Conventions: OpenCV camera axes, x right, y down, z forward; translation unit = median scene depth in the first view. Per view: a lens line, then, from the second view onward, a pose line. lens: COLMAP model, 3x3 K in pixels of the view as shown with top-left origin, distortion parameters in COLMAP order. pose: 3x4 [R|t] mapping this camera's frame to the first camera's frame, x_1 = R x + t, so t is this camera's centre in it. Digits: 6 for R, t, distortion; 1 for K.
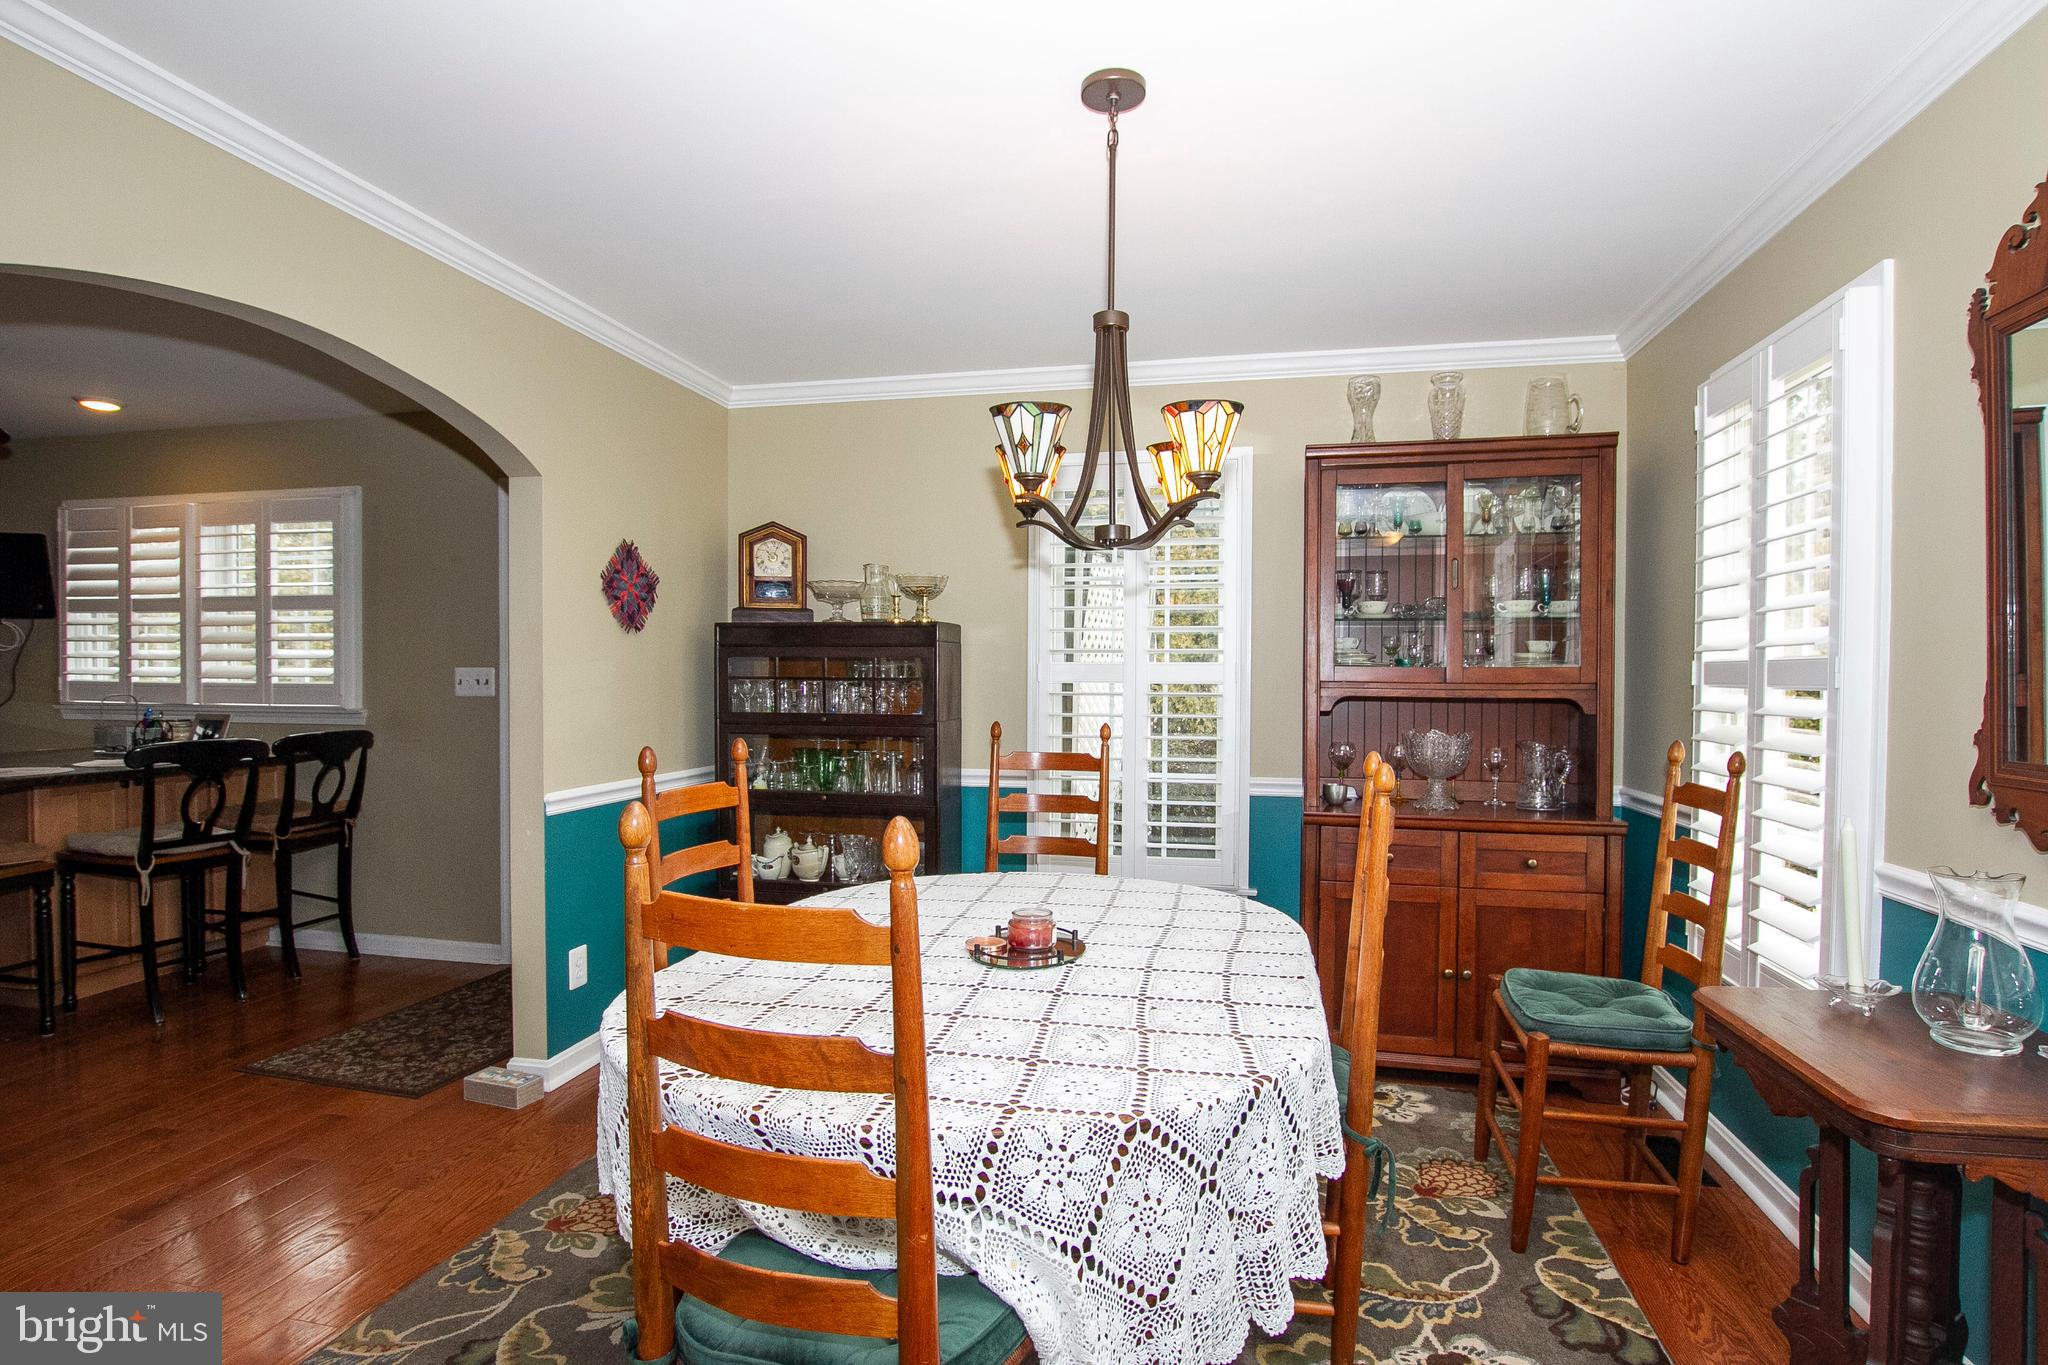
lens RADIAL K [[1065.9, 0, 1014.8], [0, 1065.9, 691.1], [0, 0, 1]] dist [-0.026678, 0.001785]
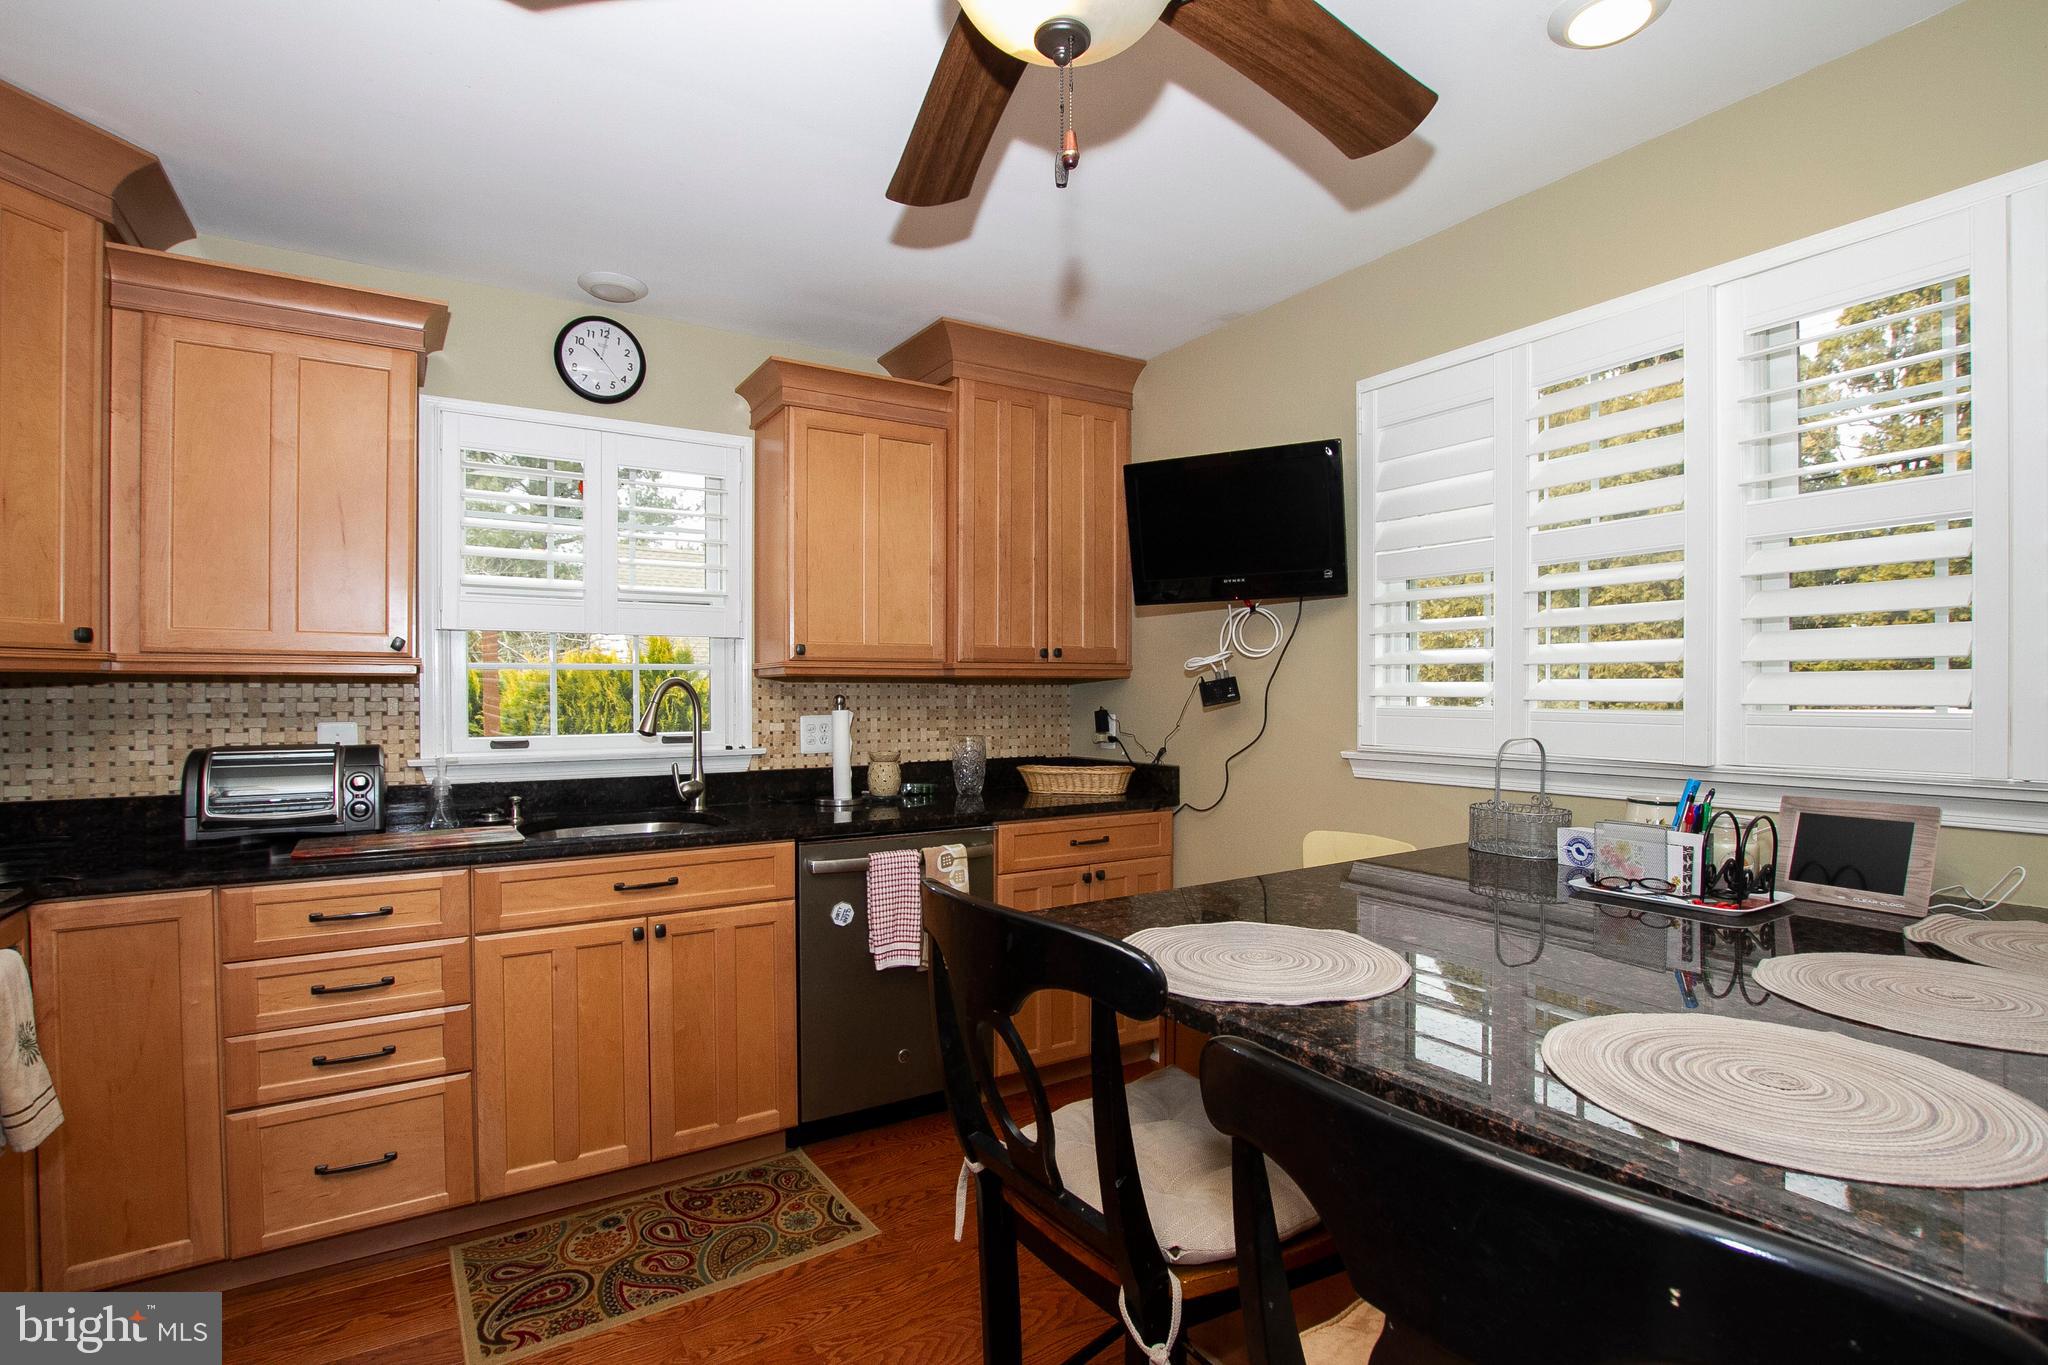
lens RADIAL K [[994.8, 0, 1012.7], [0, 994.8, 693.1], [0, 0, 1]] dist [-0.029010, 0.001120]
pose [[0.711245, -0.003592, -0.702935, -1.257846], [-0.010490, 0.999821, -0.015723, -0.014492], [0.702866, 0.018556, 0.711080, 0.934194]]
